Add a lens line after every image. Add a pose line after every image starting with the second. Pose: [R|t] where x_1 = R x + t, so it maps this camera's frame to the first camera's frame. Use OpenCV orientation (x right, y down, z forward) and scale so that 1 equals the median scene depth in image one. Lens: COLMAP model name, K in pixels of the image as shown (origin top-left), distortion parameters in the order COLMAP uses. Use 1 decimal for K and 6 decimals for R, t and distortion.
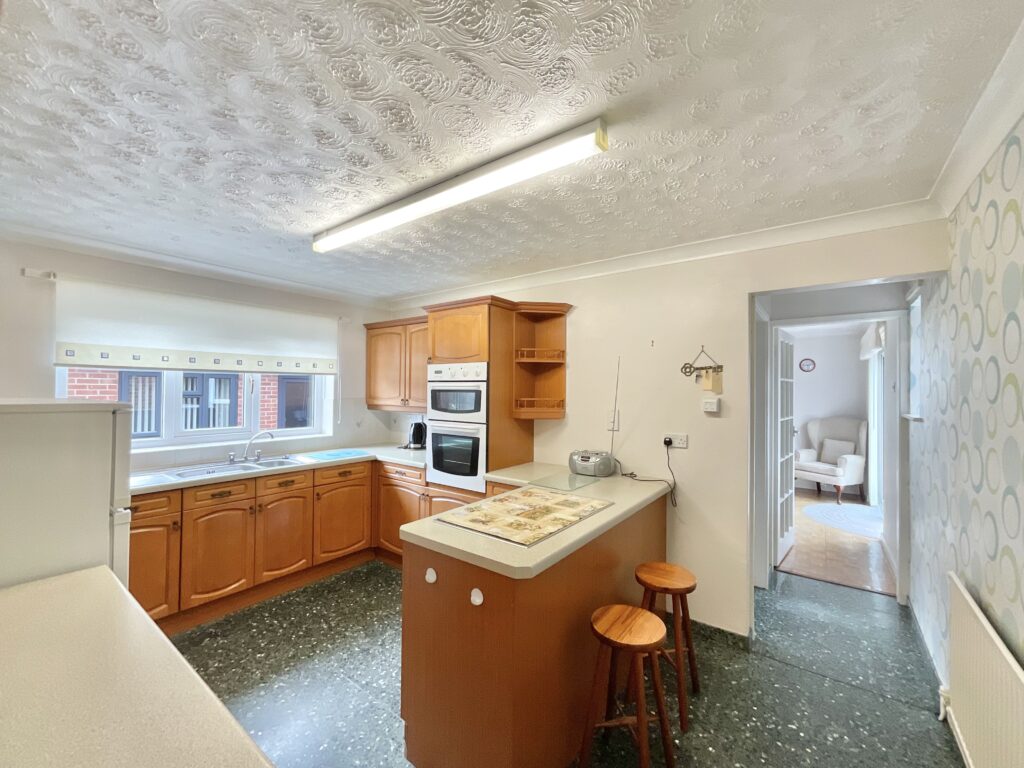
lens RADIAL K [[417.0, 0, 512.0], [0, 417.0, 384.0], [0, 0, 1]] dist [-0.026554, 0.017298]
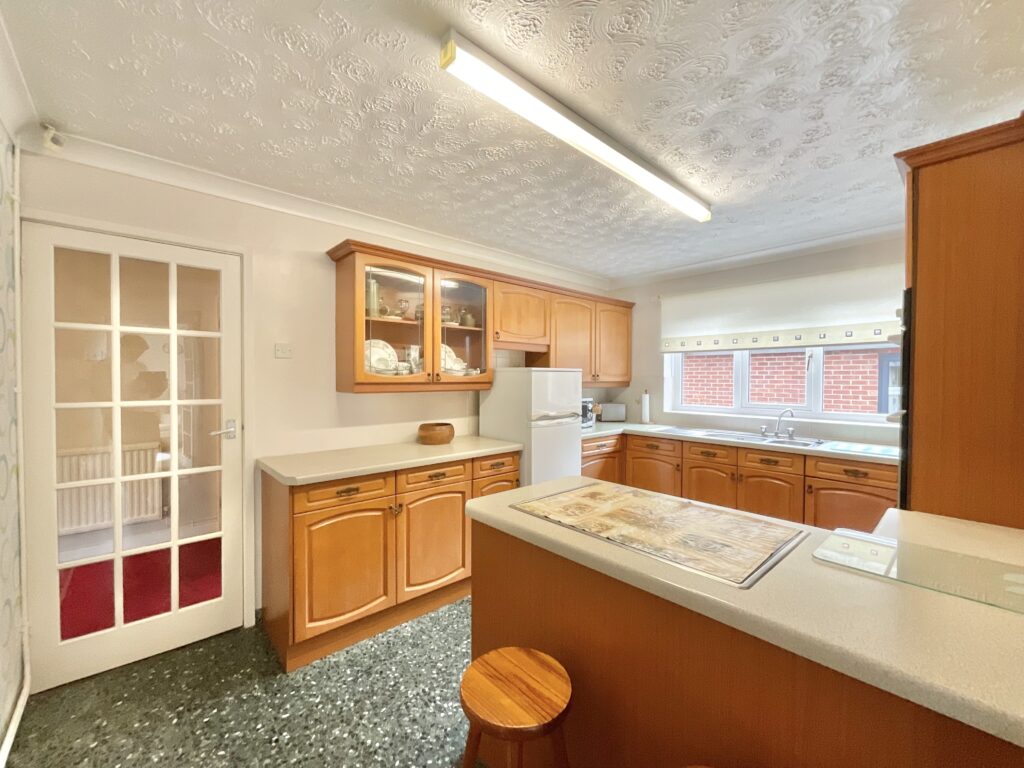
lens RADIAL K [[417.0, 0, 512.0], [0, 417.0, 384.0], [0, 0, 1]] dist [-0.026554, 0.017298]
pose [[-0.188835, 0.006769, -0.981985, 0.780272], [0.005446, 0.999968, 0.005846, 0.083408], [0.981994, -0.004244, -0.188866, 0.946934]]
